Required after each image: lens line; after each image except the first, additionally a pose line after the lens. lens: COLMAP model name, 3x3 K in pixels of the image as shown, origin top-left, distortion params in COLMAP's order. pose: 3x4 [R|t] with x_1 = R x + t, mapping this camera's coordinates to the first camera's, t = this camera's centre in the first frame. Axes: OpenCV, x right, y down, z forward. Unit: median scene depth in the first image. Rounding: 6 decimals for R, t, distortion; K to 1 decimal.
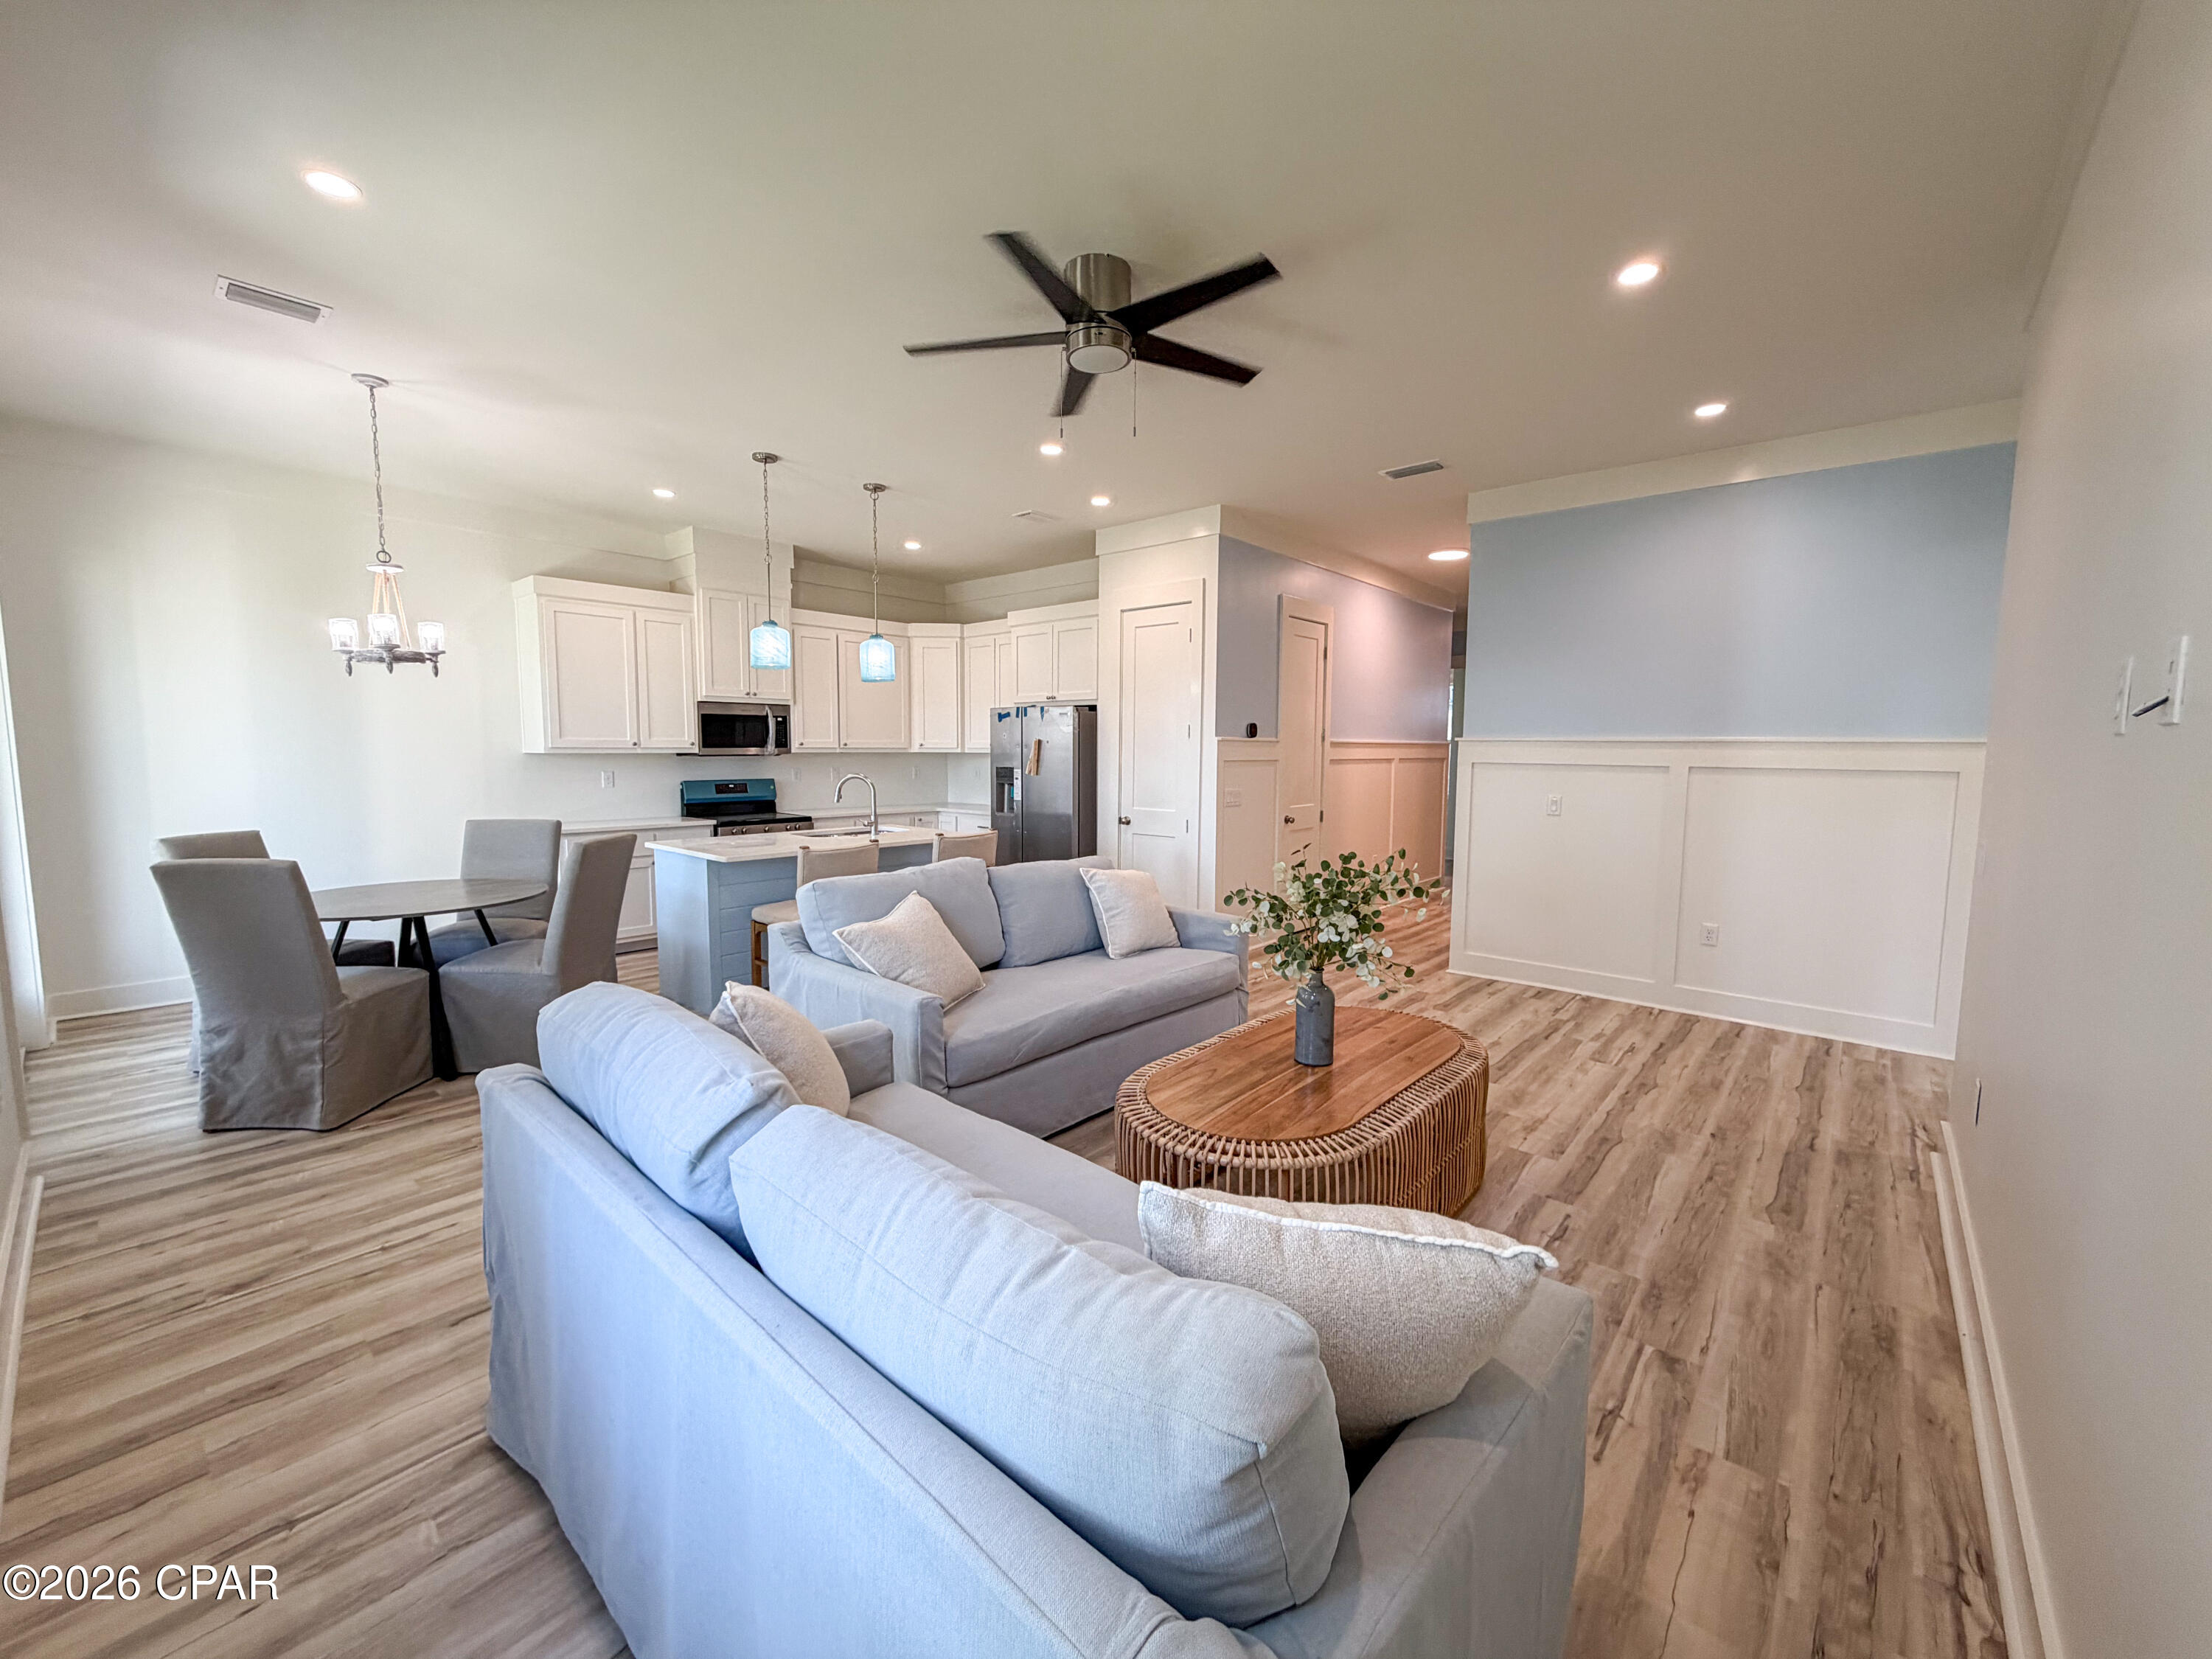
lens RADIAL K [[895.8, 0, 1098.6], [0, 895.8, 824.9], [0, 0, 1]] dist [0.000627, -0.000048]
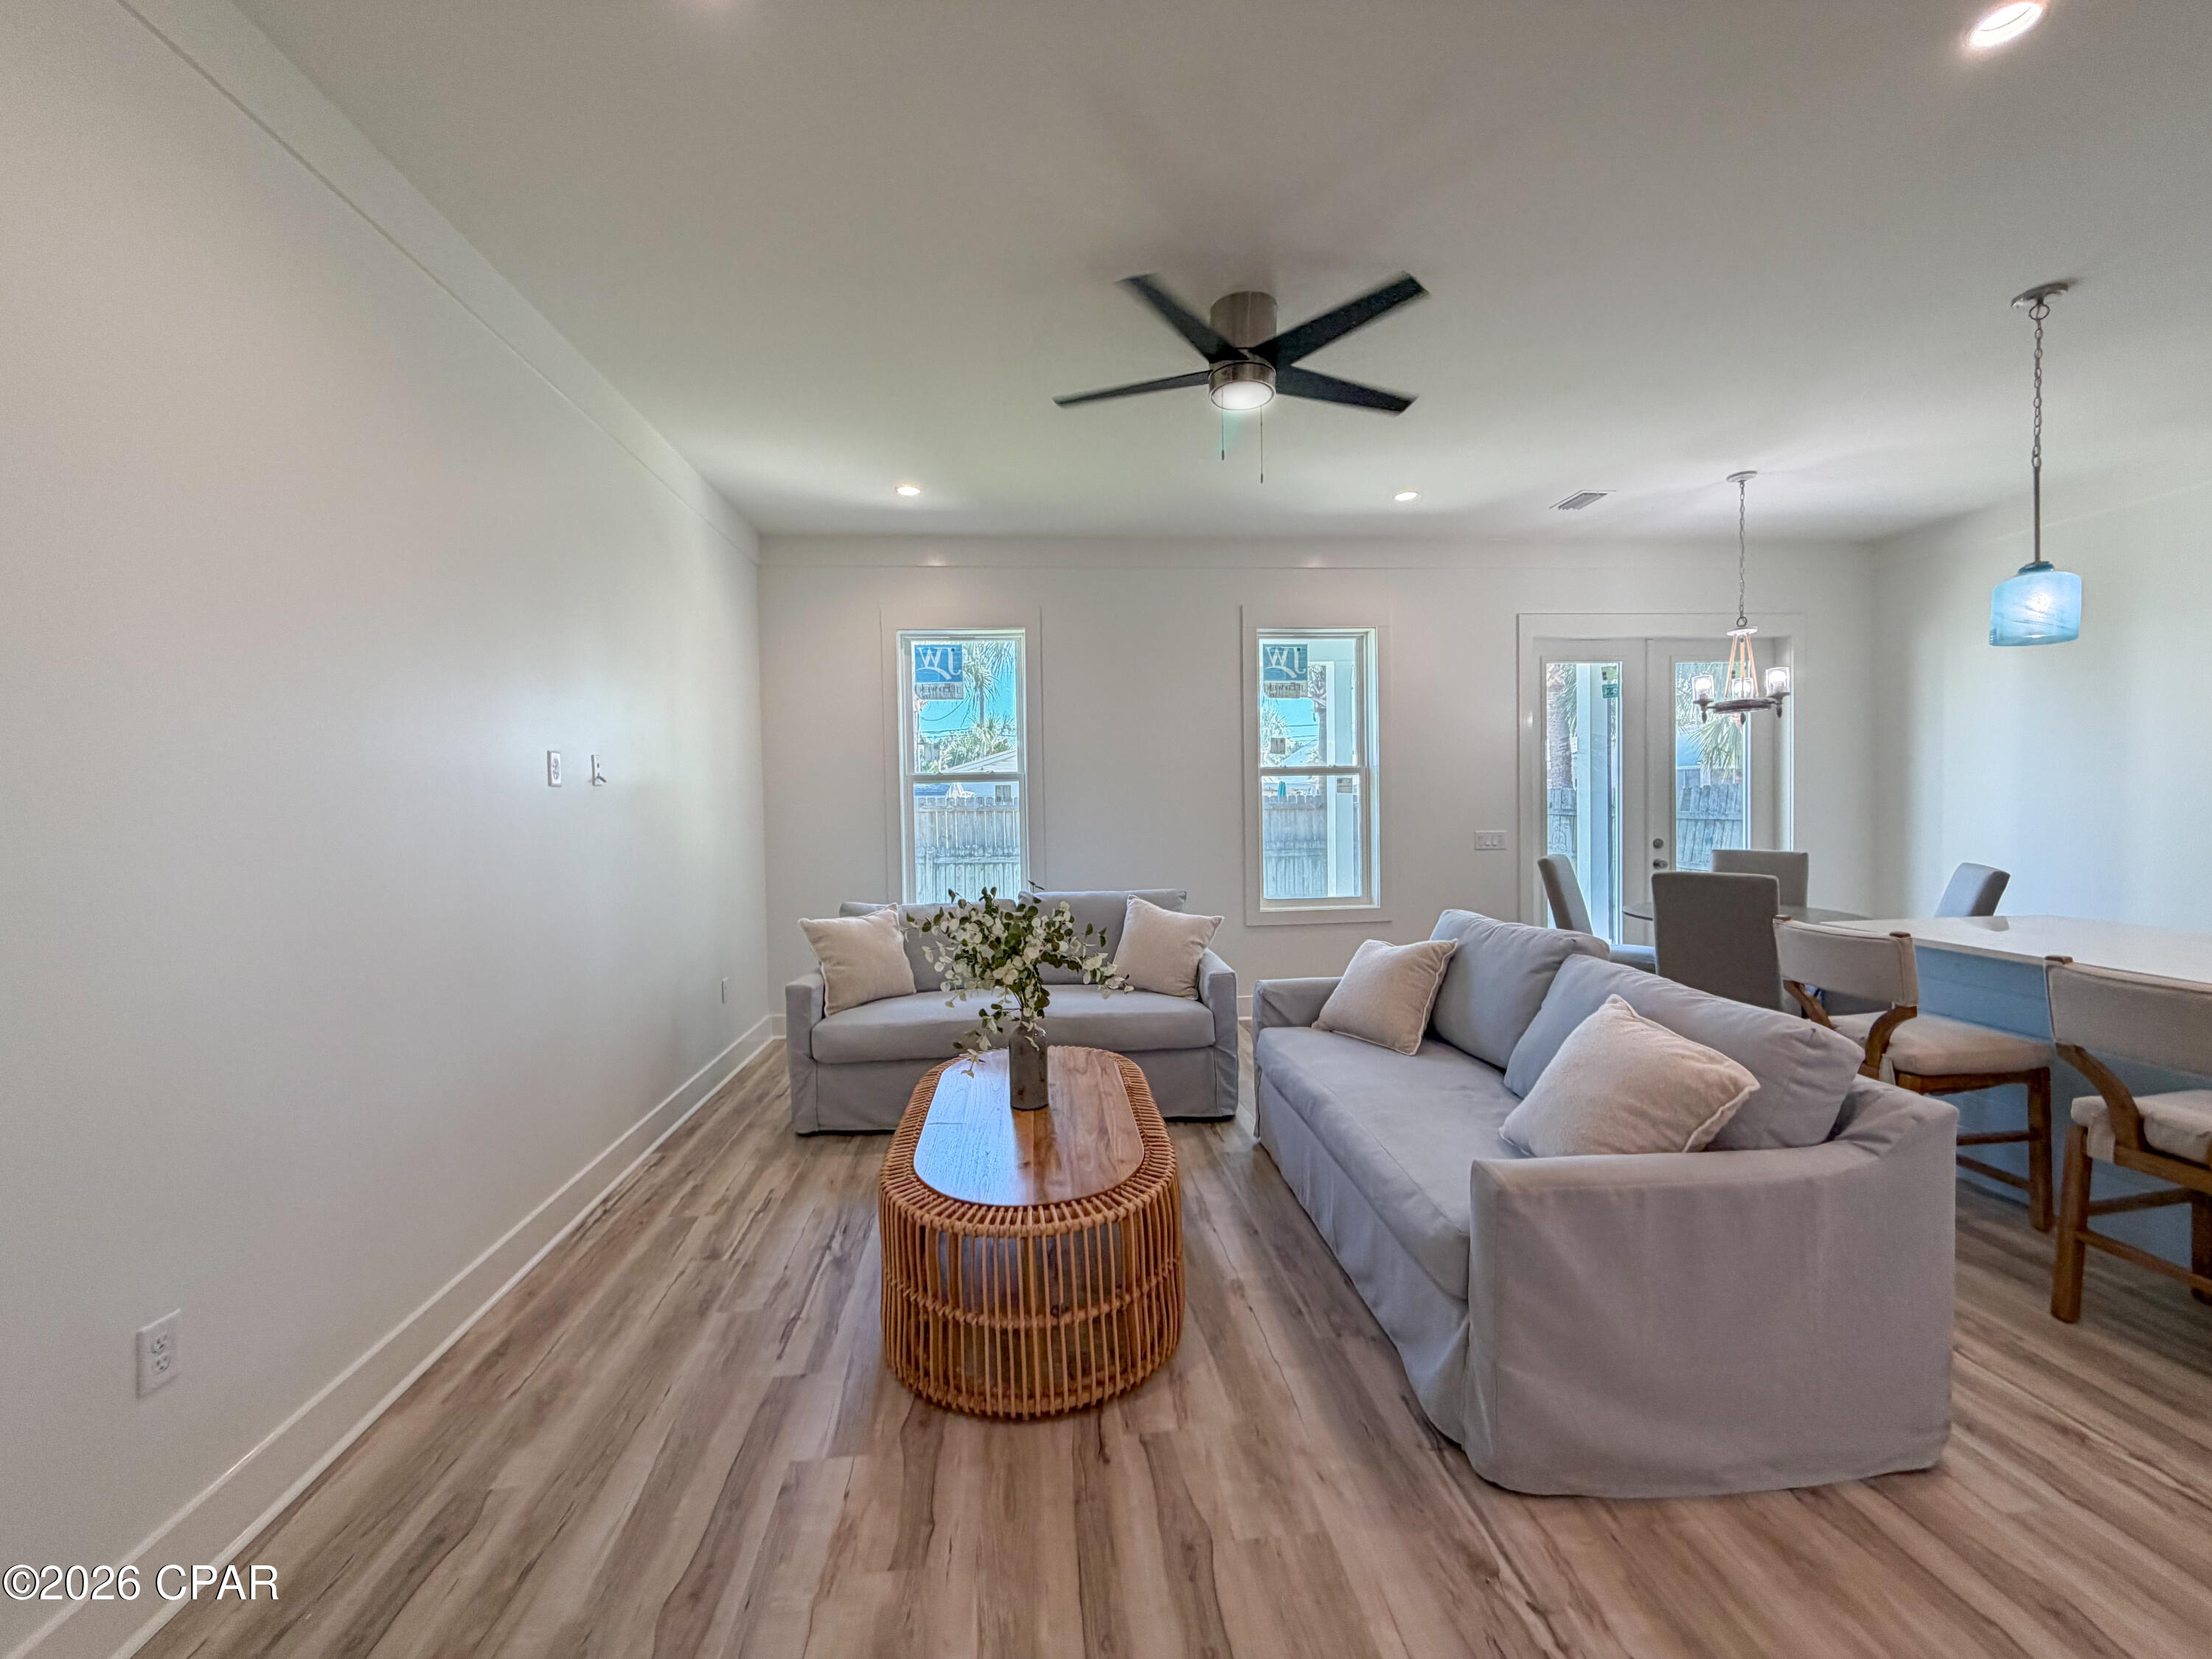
lens RADIAL K [[895.8, 0, 1089.5], [0, 895.8, 829.1], [0, 0, 1]] dist [0.000627, -0.000048]
pose [[-0.705780, 0.028717, -0.707849, 0.797811], [-0.049012, 0.994805, 0.089228, -0.114767], [0.706734, 0.097669, -0.700705, 1.547552]]
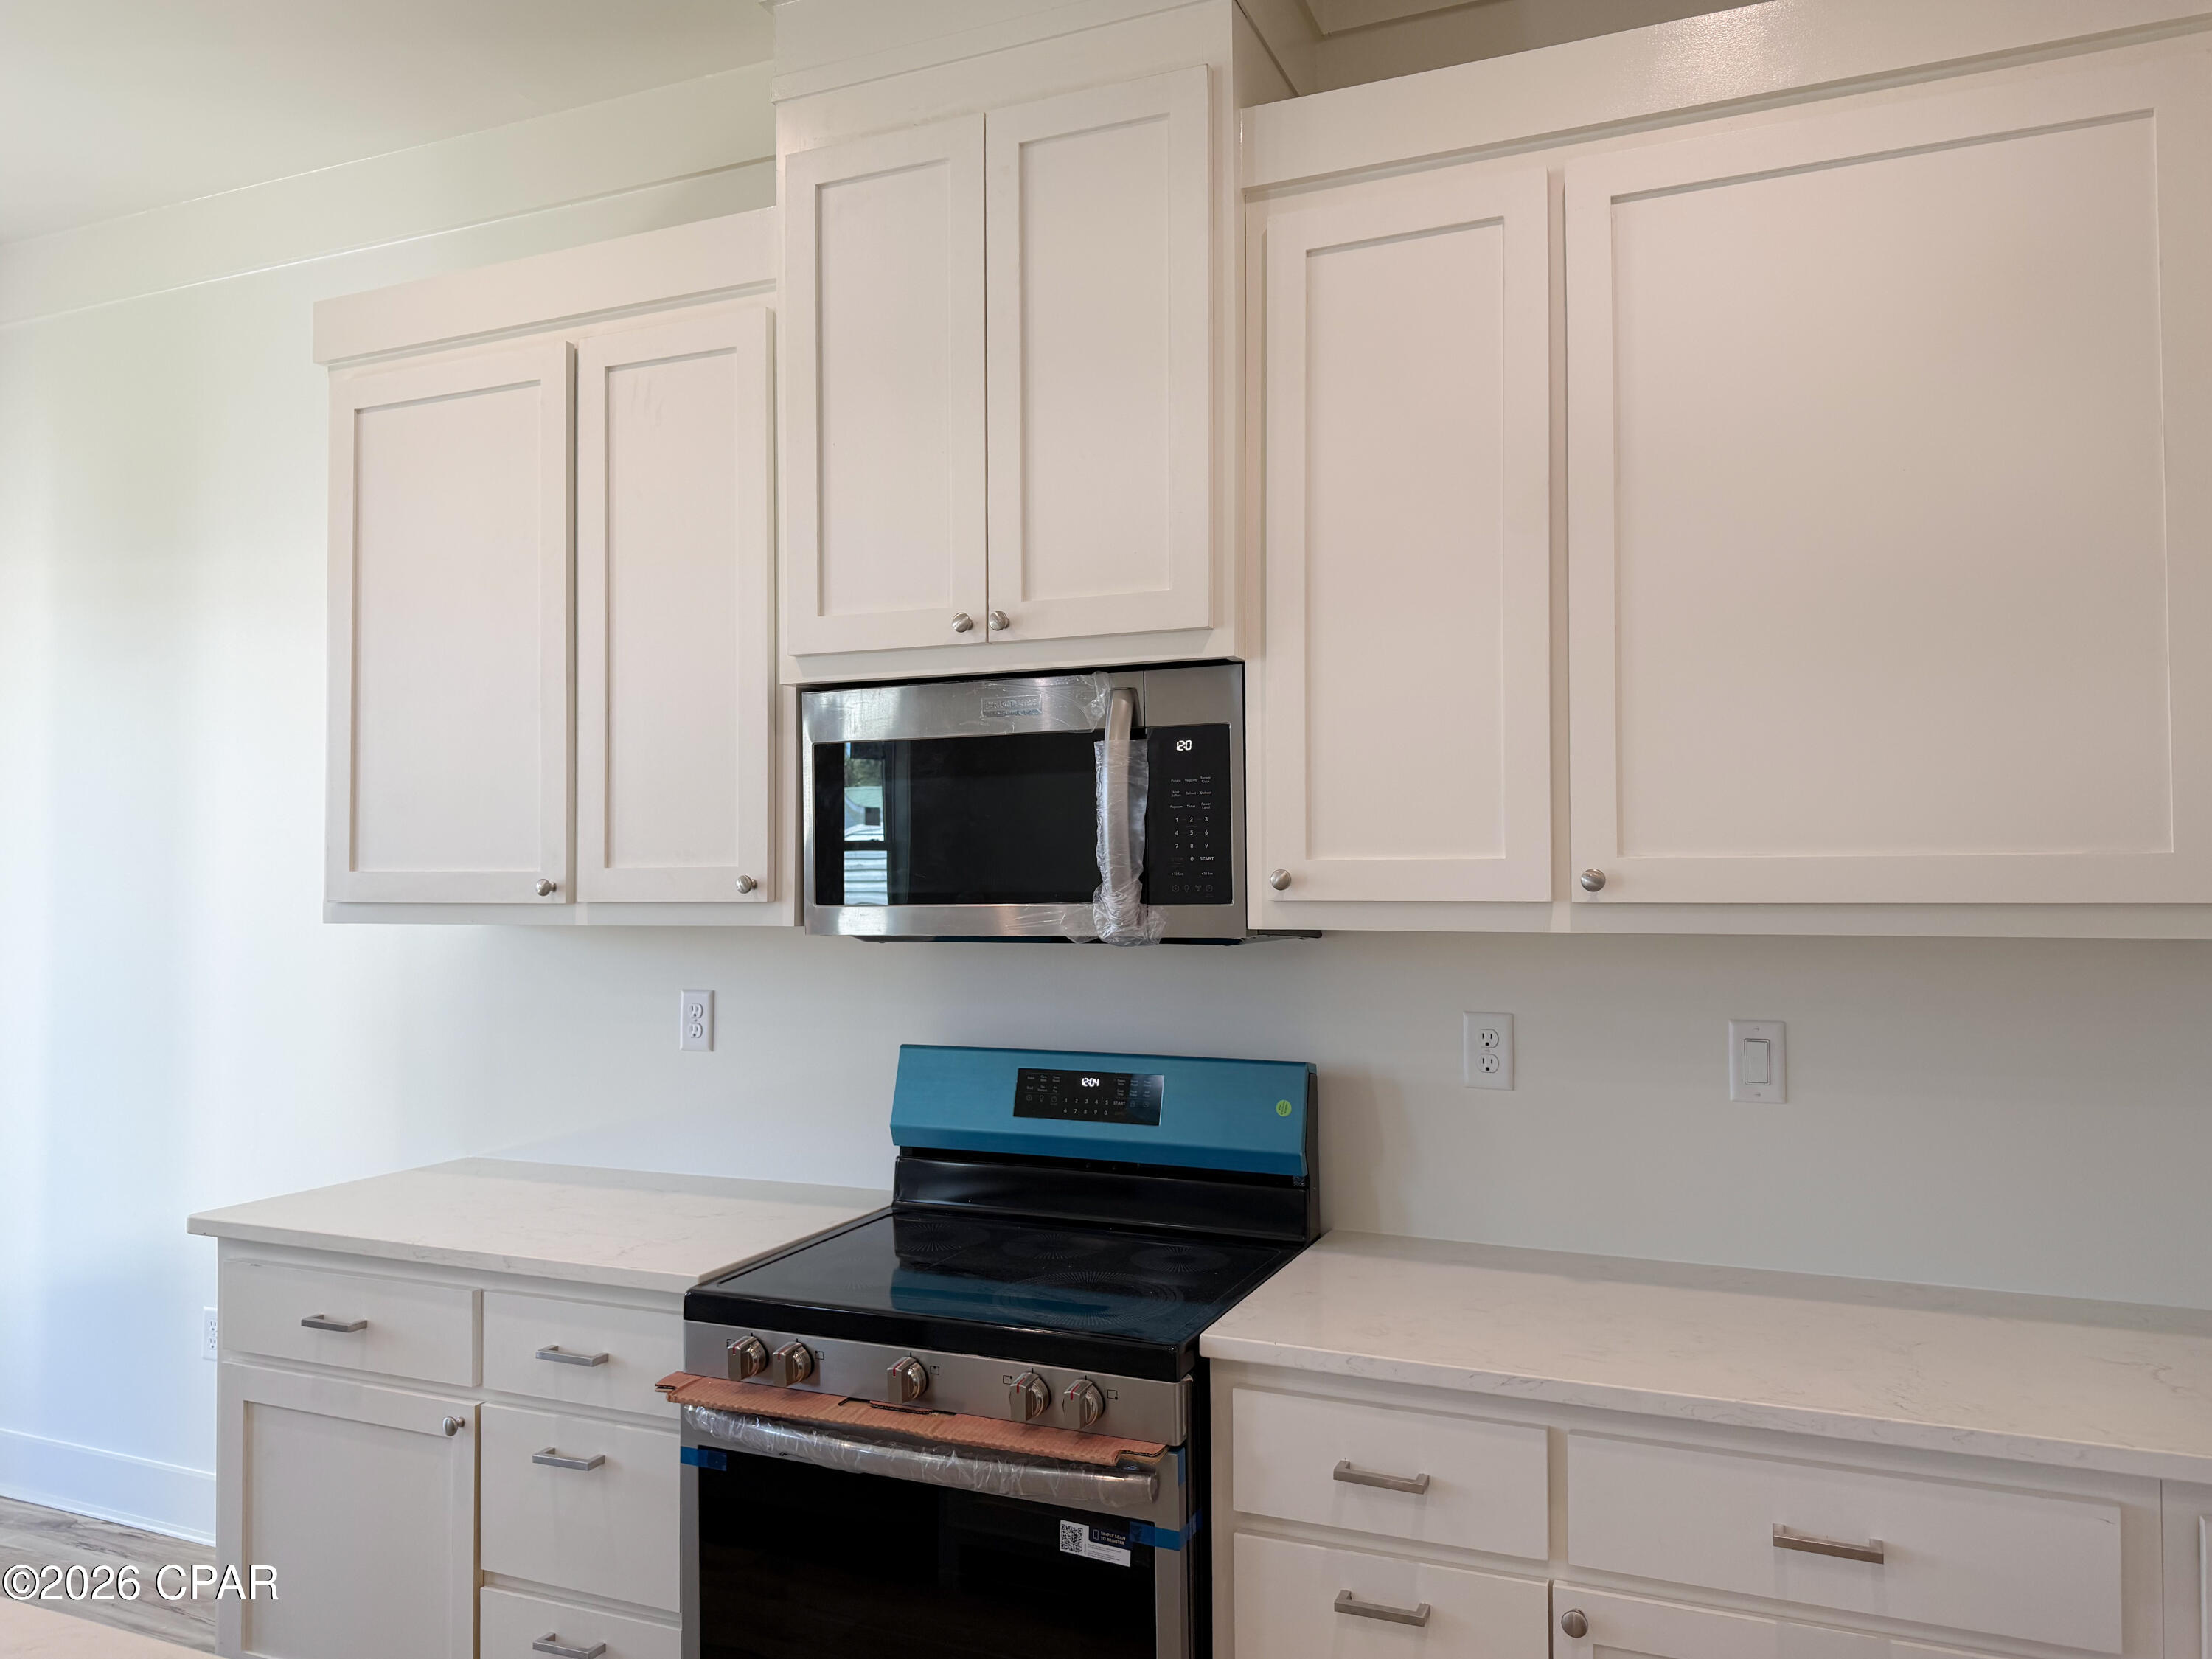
lens RADIAL K [[1574.8, 0, 1119.2], [0, 1574.8, 840.6], [0, 0, 1]] dist [0.049119, -0.000135]
pose [[0.304862, -0.026425, -0.952030, -0.130426], [-0.071887, 0.996125, -0.050668, -0.181104], [0.949680, 0.083885, 0.301781, 1.989669]]
